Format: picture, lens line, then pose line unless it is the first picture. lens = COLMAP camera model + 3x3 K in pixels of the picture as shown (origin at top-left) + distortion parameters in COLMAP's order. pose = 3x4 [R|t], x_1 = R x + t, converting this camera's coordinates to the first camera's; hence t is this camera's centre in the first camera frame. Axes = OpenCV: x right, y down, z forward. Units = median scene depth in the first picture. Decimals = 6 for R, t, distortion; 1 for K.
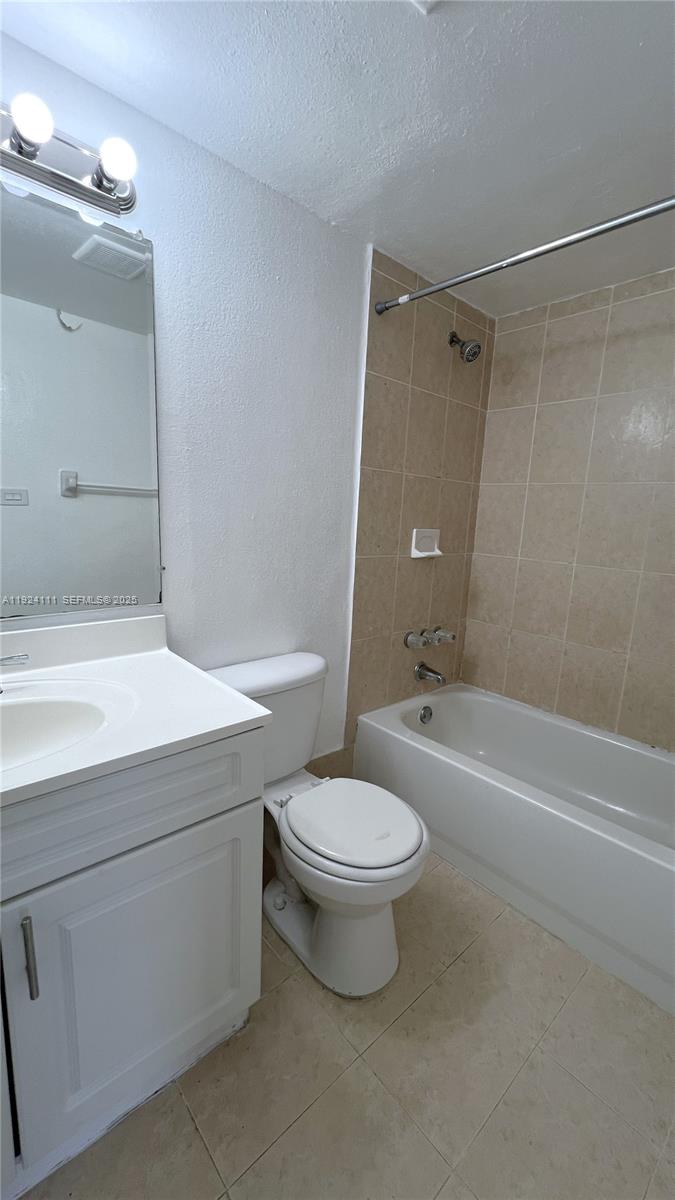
lens RADIAL K [[477.2, 0, 332.8], [0, 477.2, 599.8], [0, 0, 1]] dist [-0.000855, 0.000052]
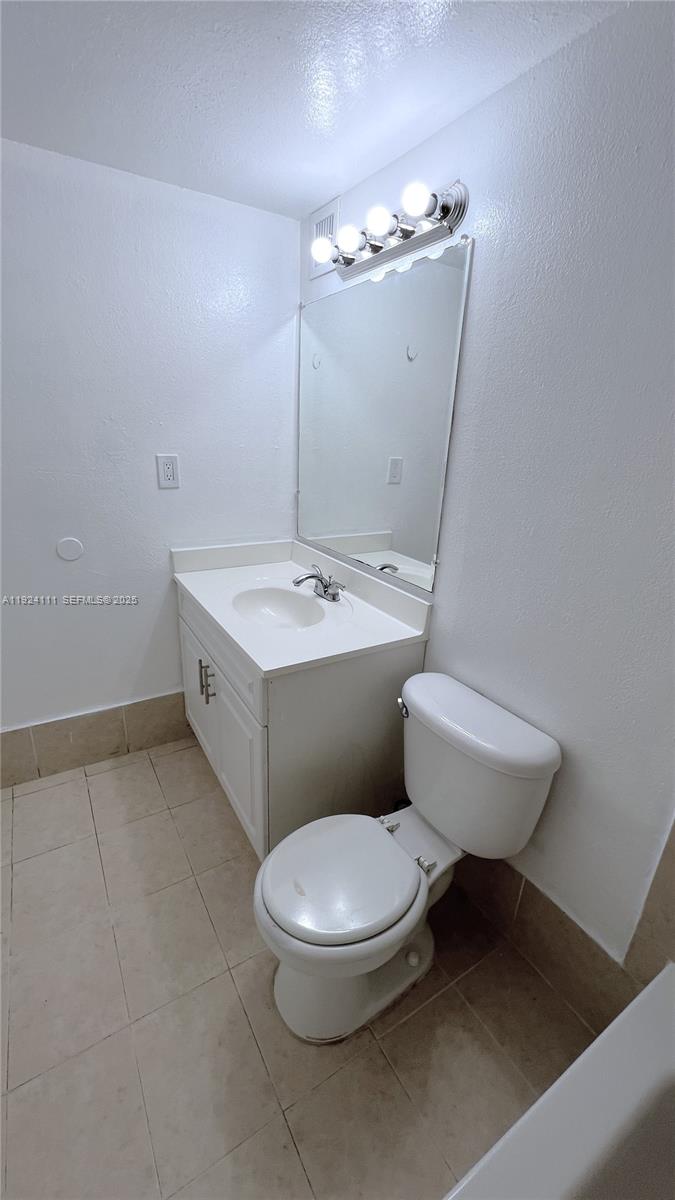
lens RADIAL K [[477.2, 0, 332.8], [0, 477.2, 599.8], [0, 0, 1]] dist [-0.000855, 0.000052]
pose [[-0.171969, 0.284503, -0.943125, 0.851091], [-0.231128, 0.919011, 0.319372, -0.330540], [0.957605, 0.272904, -0.092285, 1.071864]]
